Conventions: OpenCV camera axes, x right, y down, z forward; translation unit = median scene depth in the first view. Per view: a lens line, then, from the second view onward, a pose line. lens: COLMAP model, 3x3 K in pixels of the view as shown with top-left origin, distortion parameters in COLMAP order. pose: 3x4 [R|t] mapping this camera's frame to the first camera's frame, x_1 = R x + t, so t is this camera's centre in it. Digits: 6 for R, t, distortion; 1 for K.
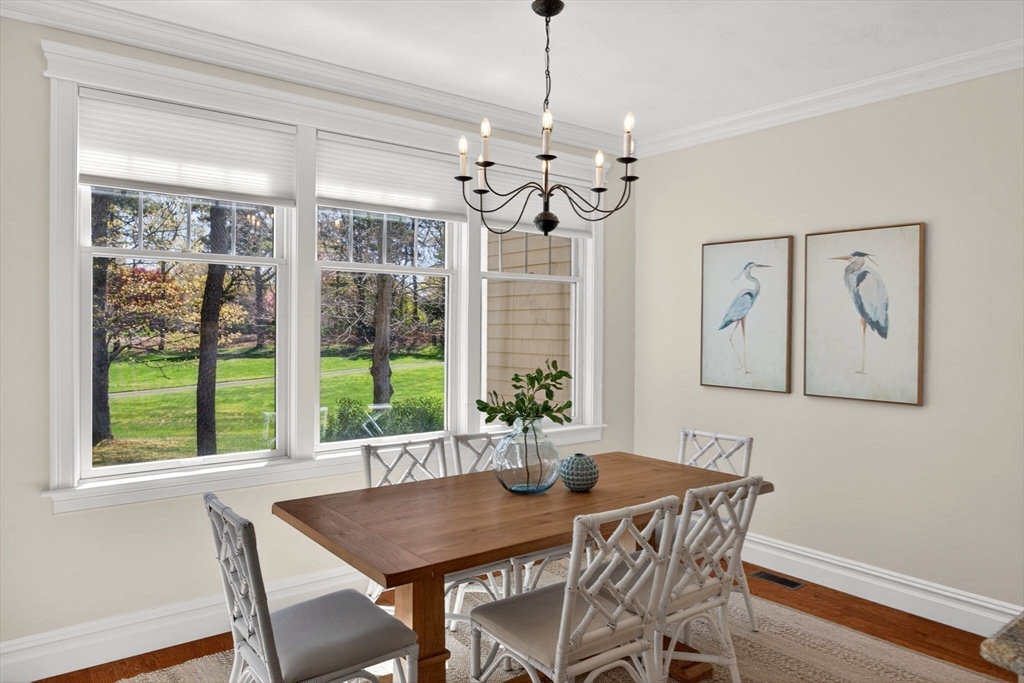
lens RADIAL K [[689.0, 0, 511.8], [0, 689.0, 333.2], [0, 0, 1]] dist [-0.001161, 0.001195]
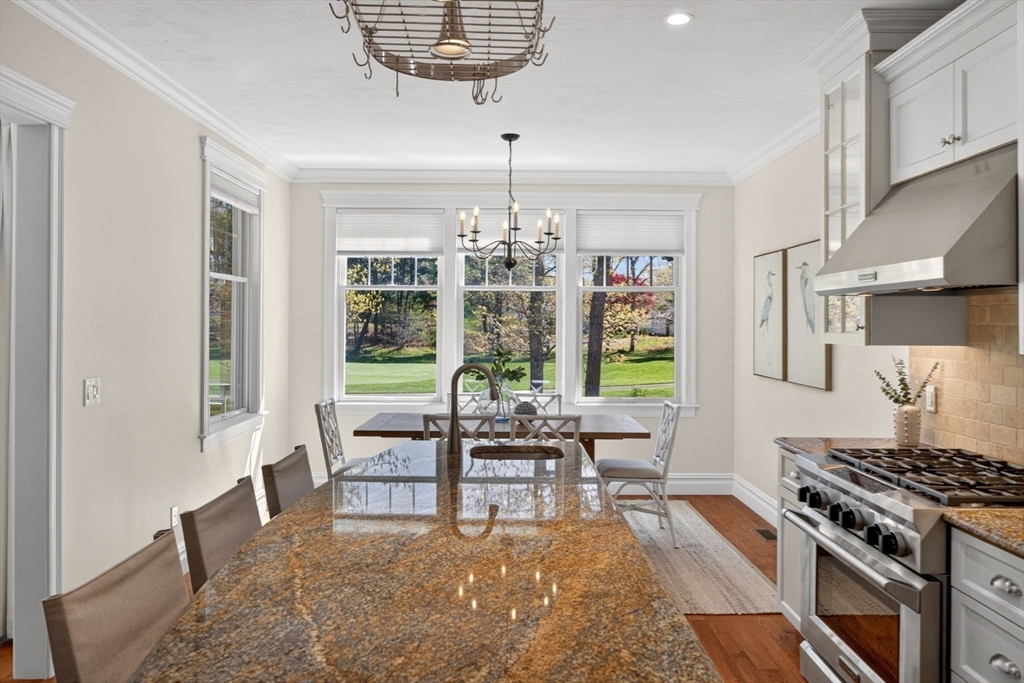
lens RADIAL K [[689.0, 0, 511.8], [0, 689.0, 333.2], [0, 0, 1]] dist [-0.001161, 0.001195]
pose [[0.801105, 0.002919, -0.598517, 0.977718], [-0.006911, 0.999967, -0.004373, 0.017525], [0.598484, 0.007639, 0.801099, -0.314735]]
